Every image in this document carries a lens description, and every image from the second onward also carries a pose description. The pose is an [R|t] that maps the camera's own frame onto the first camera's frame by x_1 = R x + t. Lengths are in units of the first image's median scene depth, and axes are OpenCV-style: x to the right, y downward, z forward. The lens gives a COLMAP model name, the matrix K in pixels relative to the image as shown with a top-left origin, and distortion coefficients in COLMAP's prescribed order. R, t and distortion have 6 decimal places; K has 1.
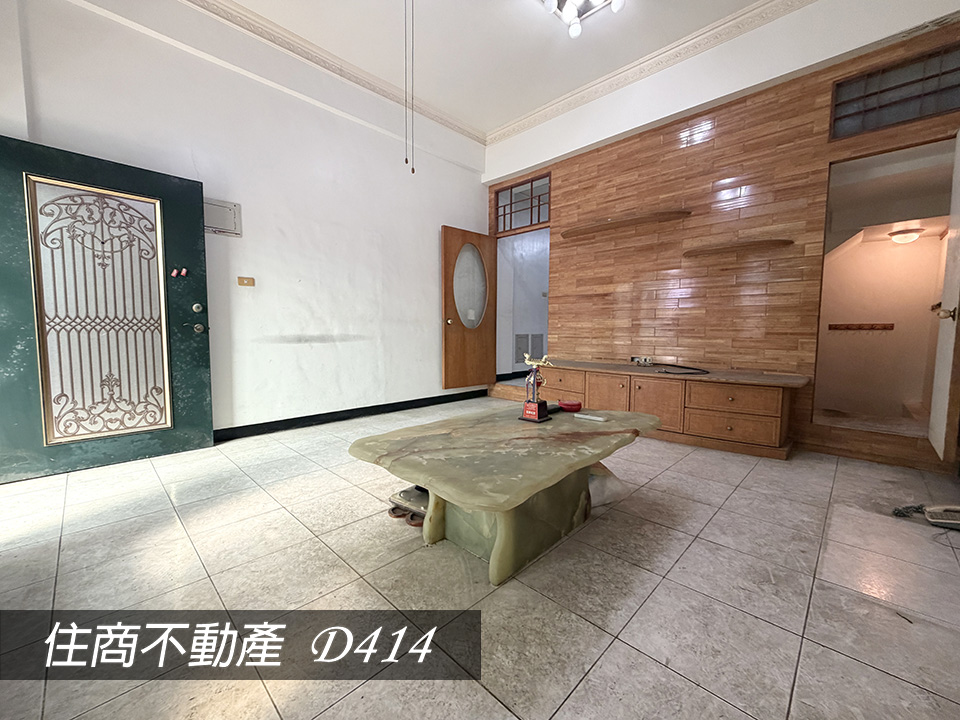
lens RADIAL K [[391.4, 0, 480.0], [0, 391.4, 360.0], [0, 0, 1]] dist [-0.000346, -0.000019]
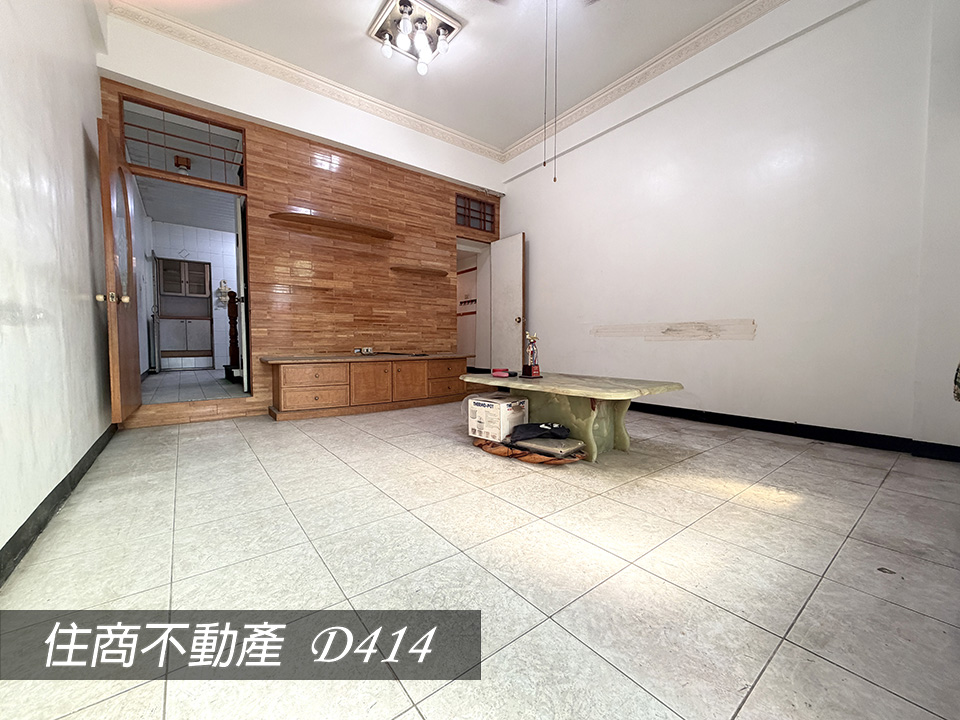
lens RADIAL K [[381.2, 0, 476.4], [0, 381.2, 360.1], [0, 0, 1]] dist [-0.000504, -0.000146]
pose [[0.133827, -0.052519, 0.989612, -0.750391], [0.079667, 0.995933, 0.042081, 0.007311], [-0.987797, 0.073208, 0.137466, 0.591246]]
